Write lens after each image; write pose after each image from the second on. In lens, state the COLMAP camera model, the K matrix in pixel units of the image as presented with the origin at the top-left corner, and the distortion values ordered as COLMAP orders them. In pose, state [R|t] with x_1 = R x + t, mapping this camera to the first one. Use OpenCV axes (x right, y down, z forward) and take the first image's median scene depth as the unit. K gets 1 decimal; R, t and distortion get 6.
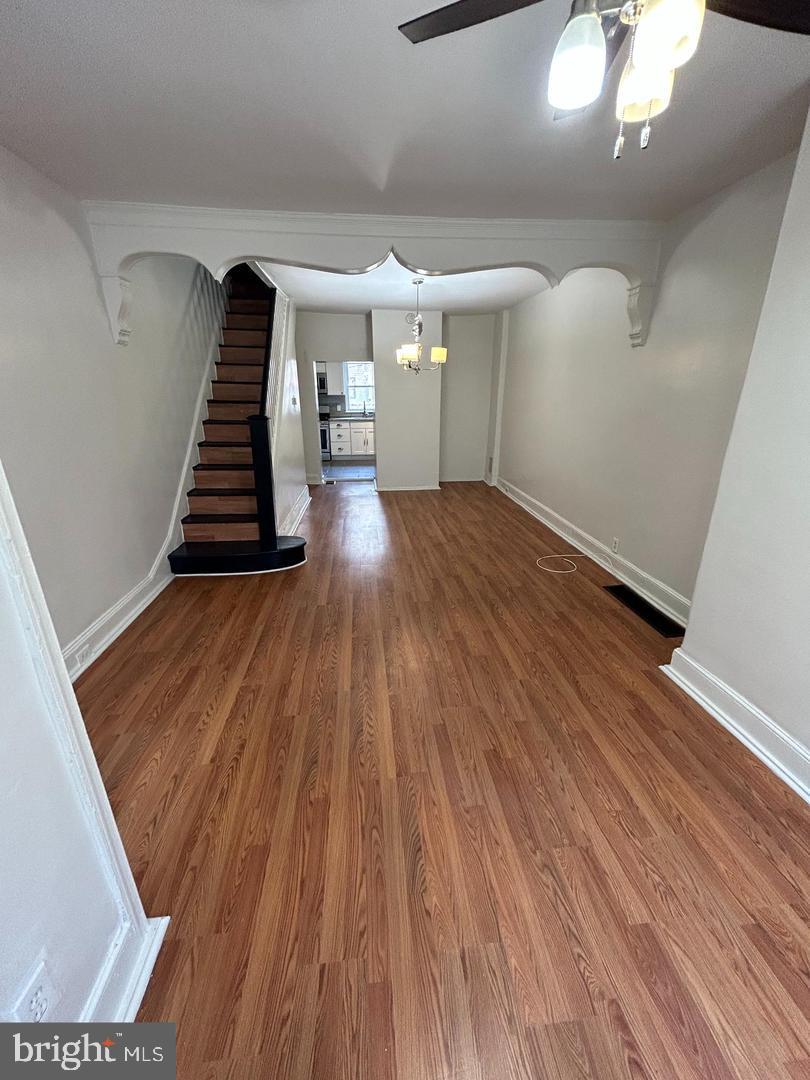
lens RADIAL K [[434.3, 0, 406.3], [0, 434.3, 538.8], [0, 0, 1]] dist [-0.000350, -0.000018]
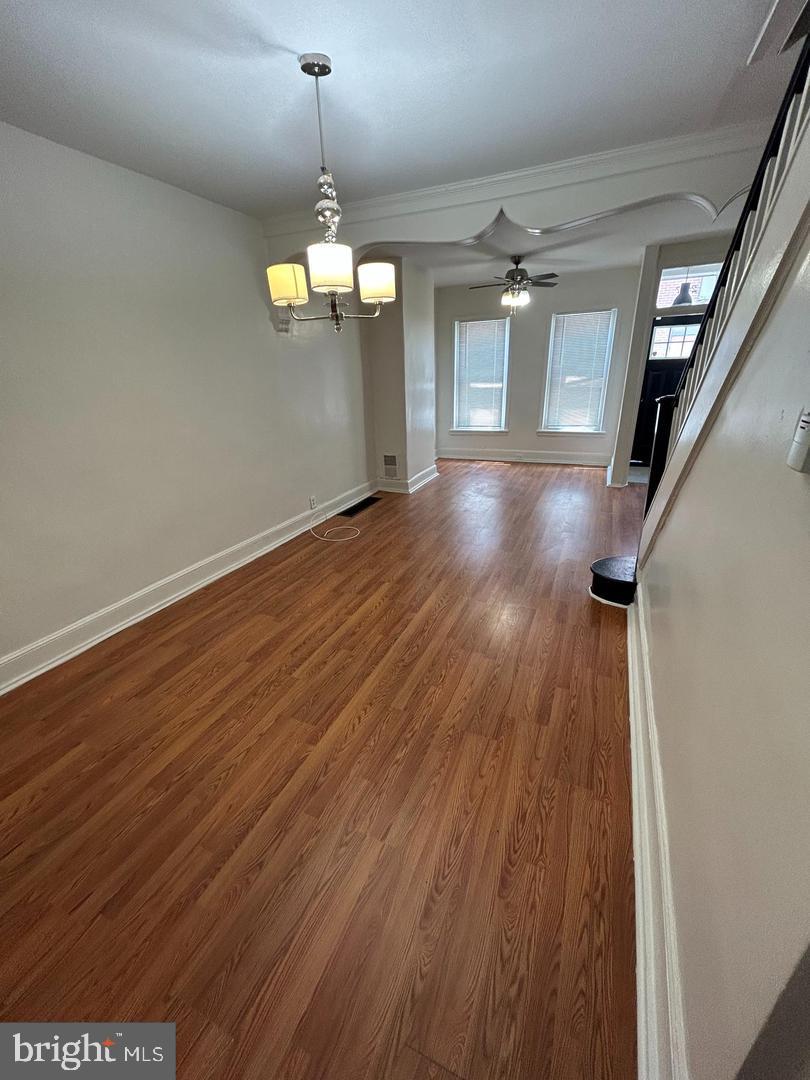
lens RADIAL K [[434.3, 0, 405.8], [0, 434.3, 542.8], [0, 0, 1]] dist [-0.000350, -0.000018]
pose [[-0.868008, -0.157197, 0.471010, -0.242167], [0.193284, 0.766788, 0.612109, -0.439546], [-0.457387, 0.622355, -0.635195, 1.293009]]
